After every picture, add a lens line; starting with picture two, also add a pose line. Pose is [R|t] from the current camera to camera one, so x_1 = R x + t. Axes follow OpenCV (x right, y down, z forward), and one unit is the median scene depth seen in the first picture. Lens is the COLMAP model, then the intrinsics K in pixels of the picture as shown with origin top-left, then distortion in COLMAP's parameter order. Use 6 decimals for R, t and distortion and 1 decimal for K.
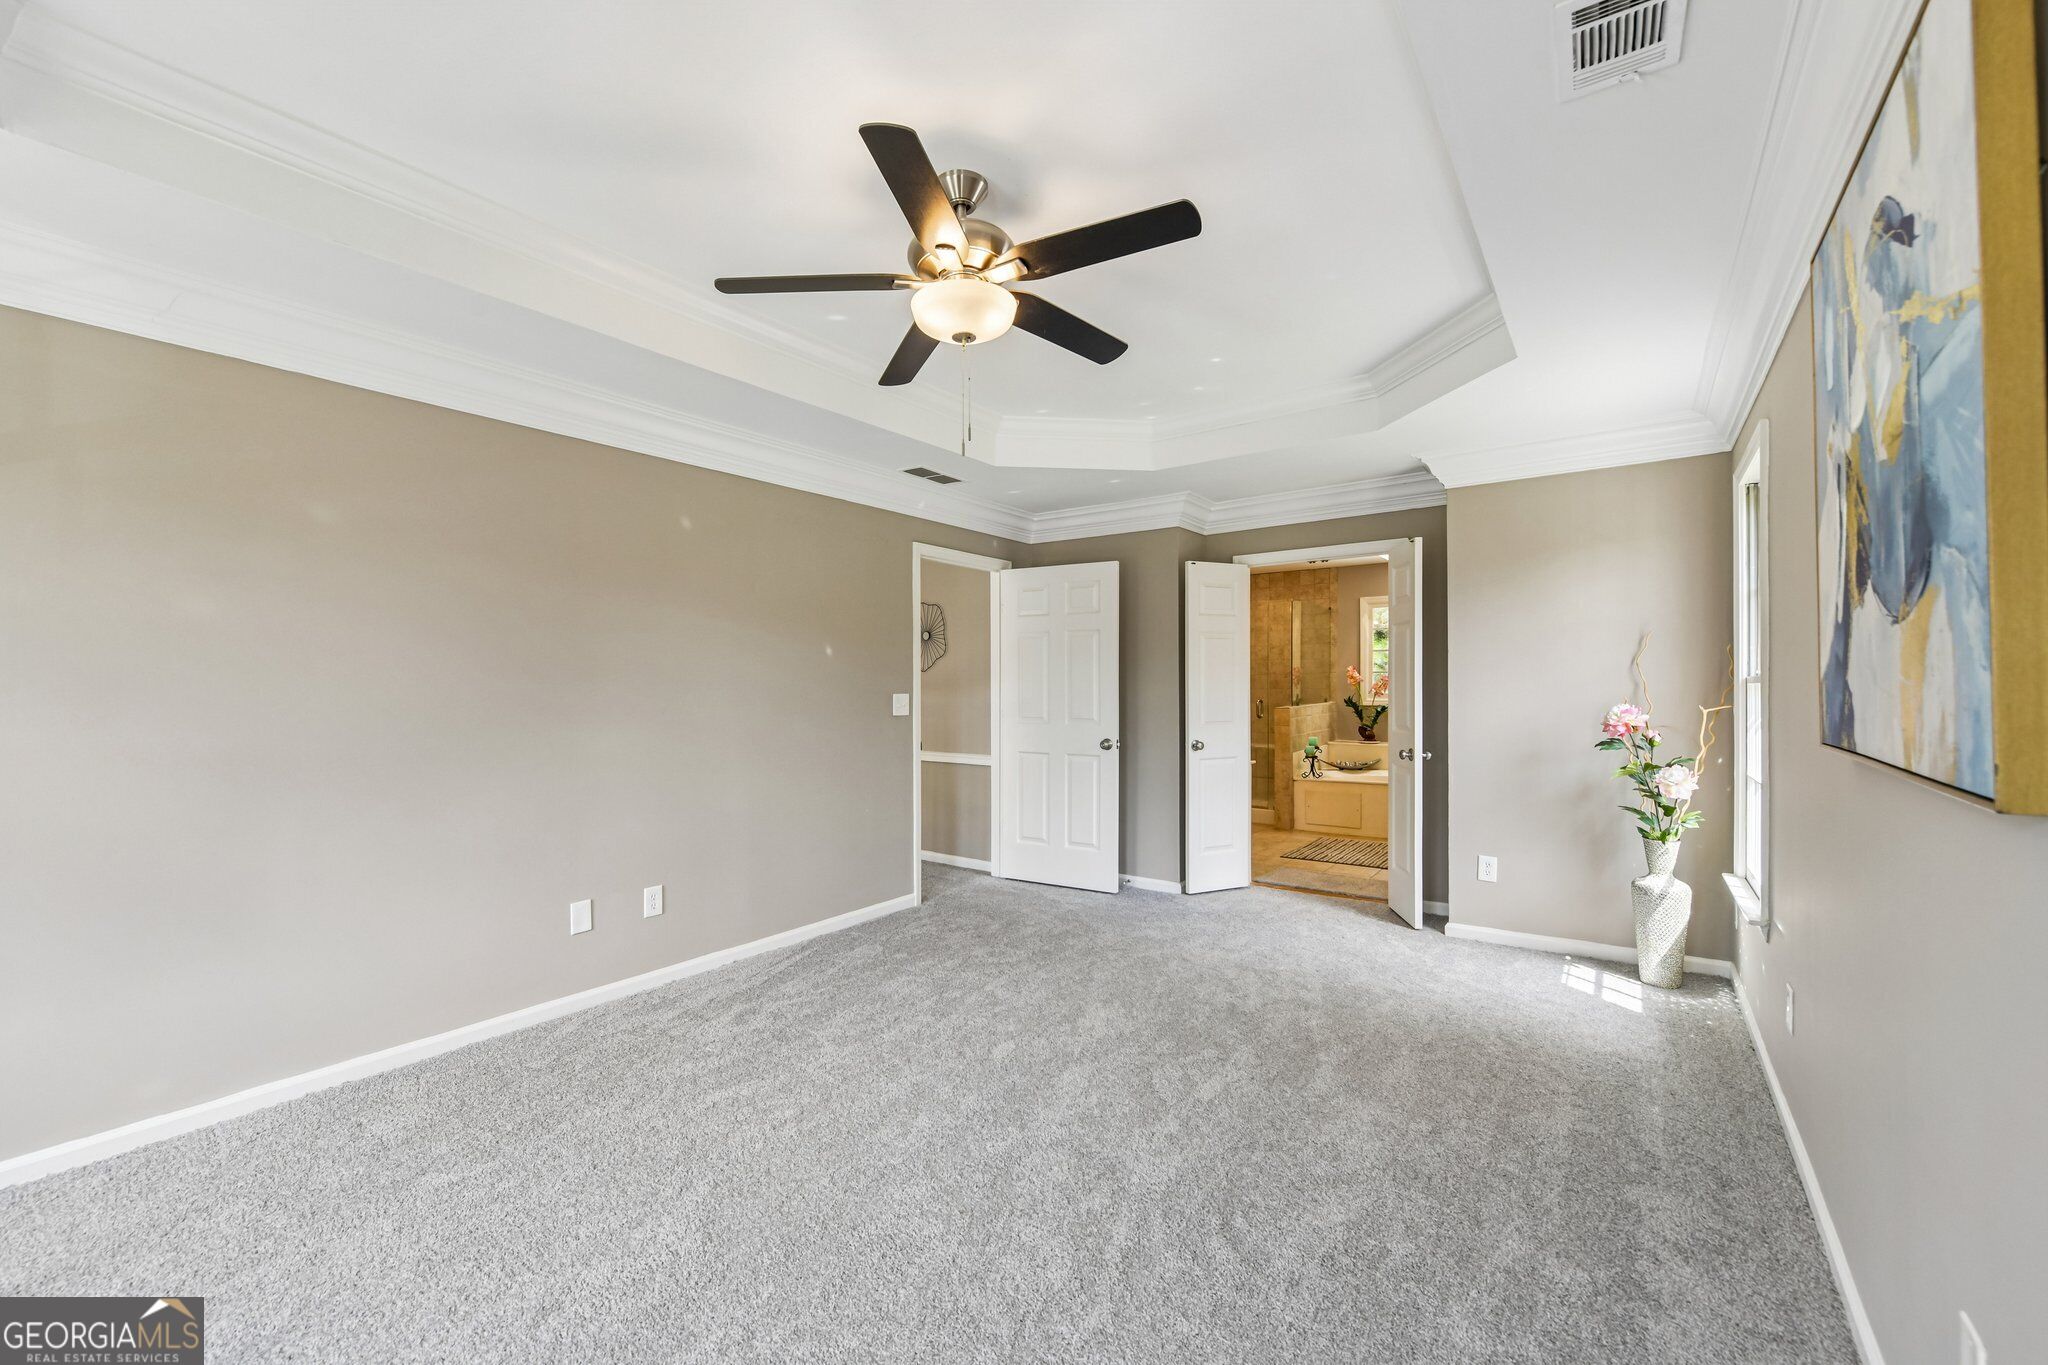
lens RADIAL K [[824.7, 0, 1022.1], [0, 824.7, 681.6], [0, 0, 1]] dist [-0.009394, -0.000799]
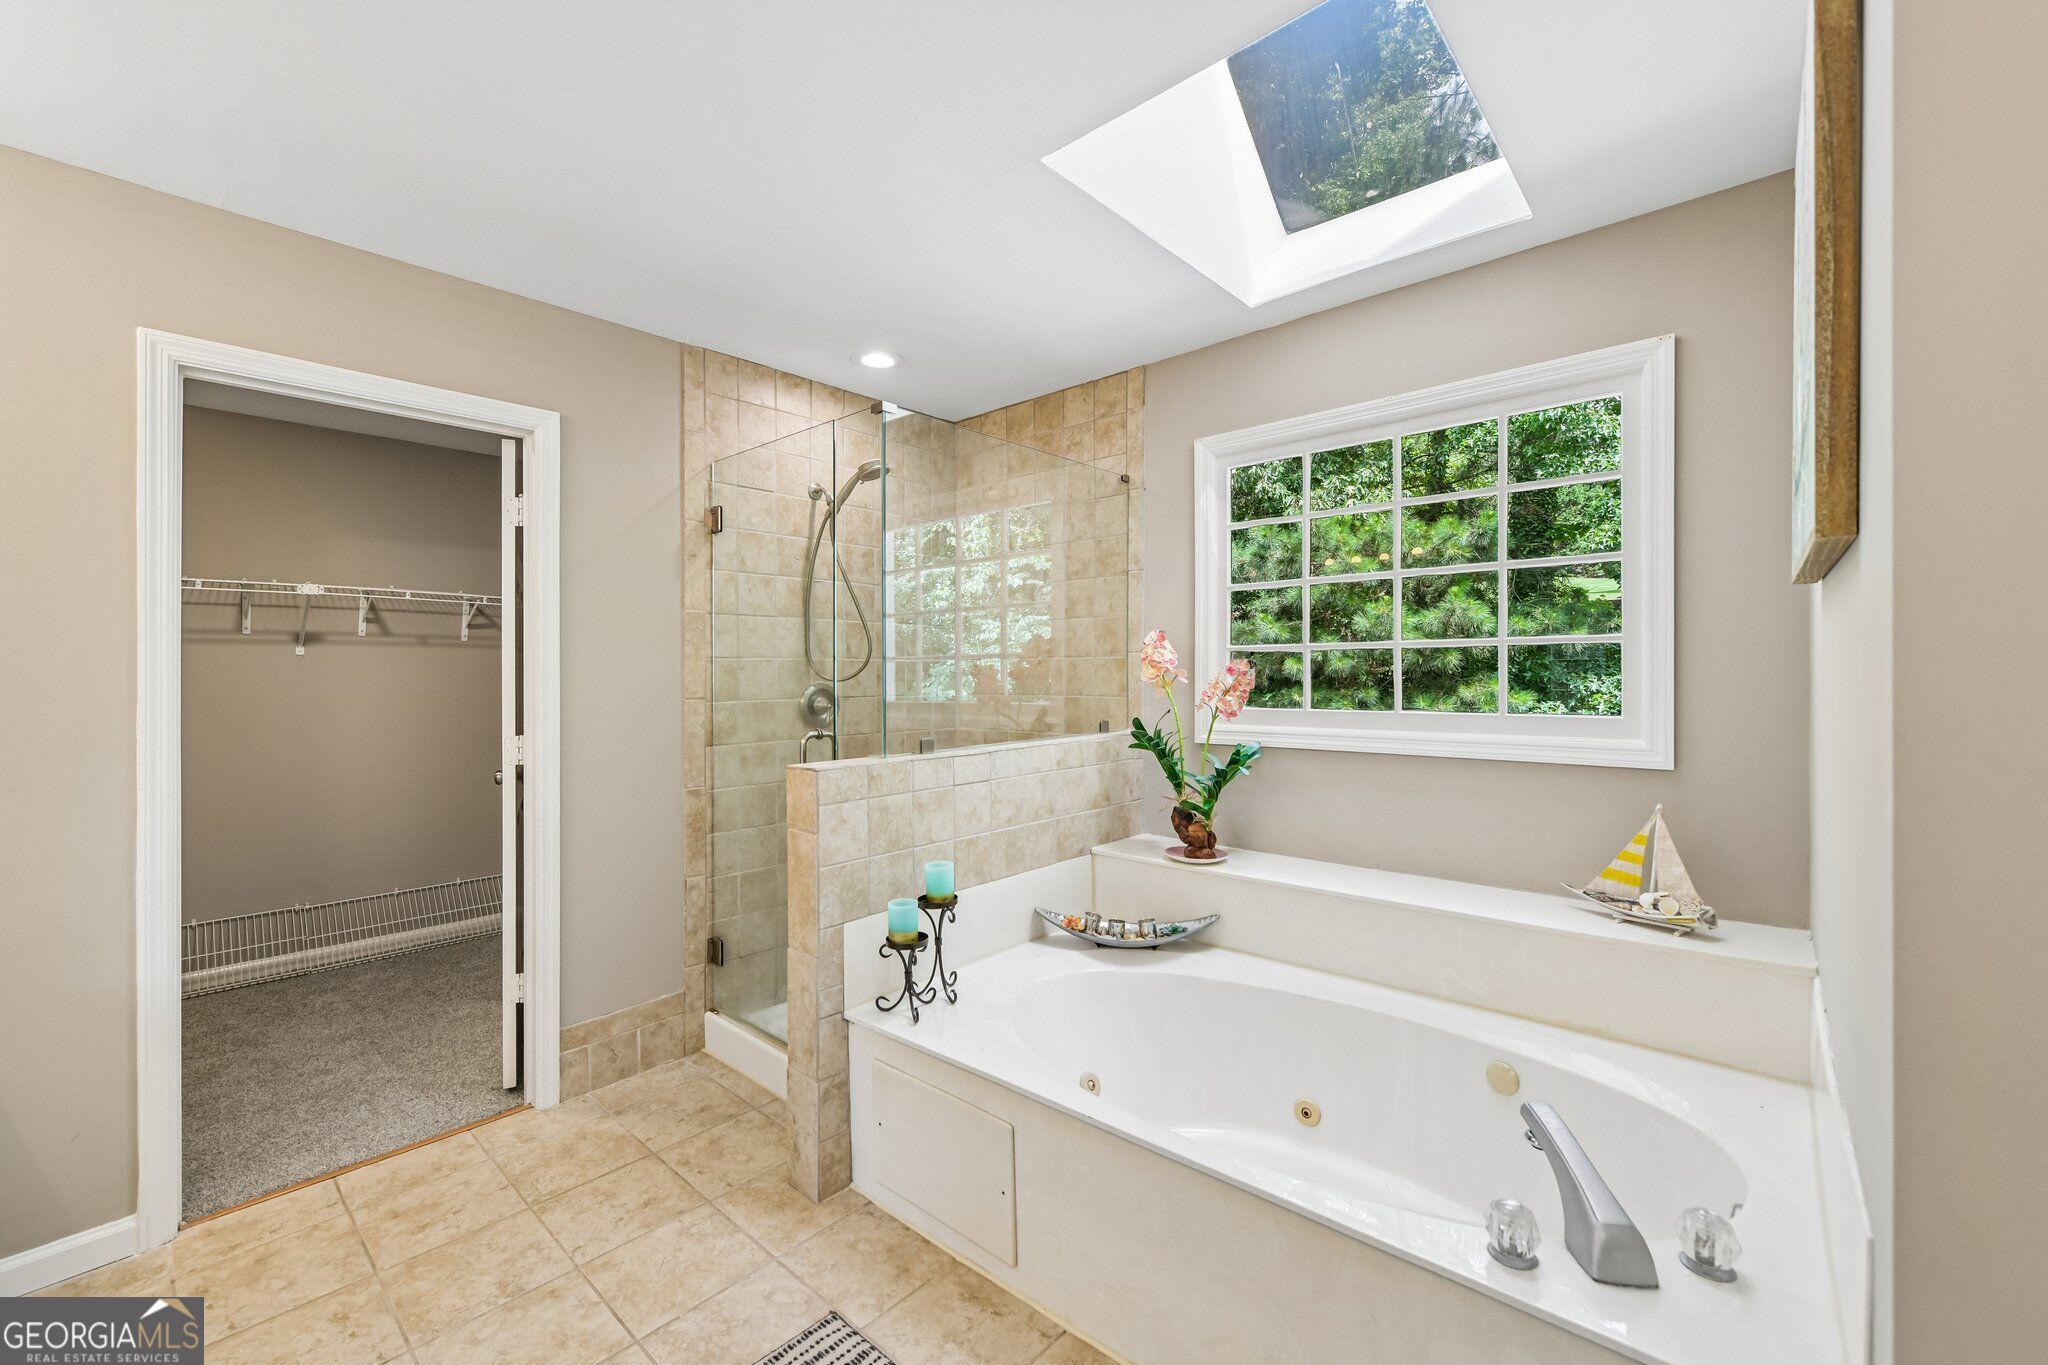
lens RADIAL K [[824.7, 0, 1026.4], [0, 824.7, 682.3], [0, 0, 1]] dist [-0.009394, -0.000799]
pose [[0.995828, -0.000652, -0.091244, 0.381154], [0.001132, 0.999986, 0.005214, 0.000747], [0.091239, -0.005295, 0.995815, 0.658707]]
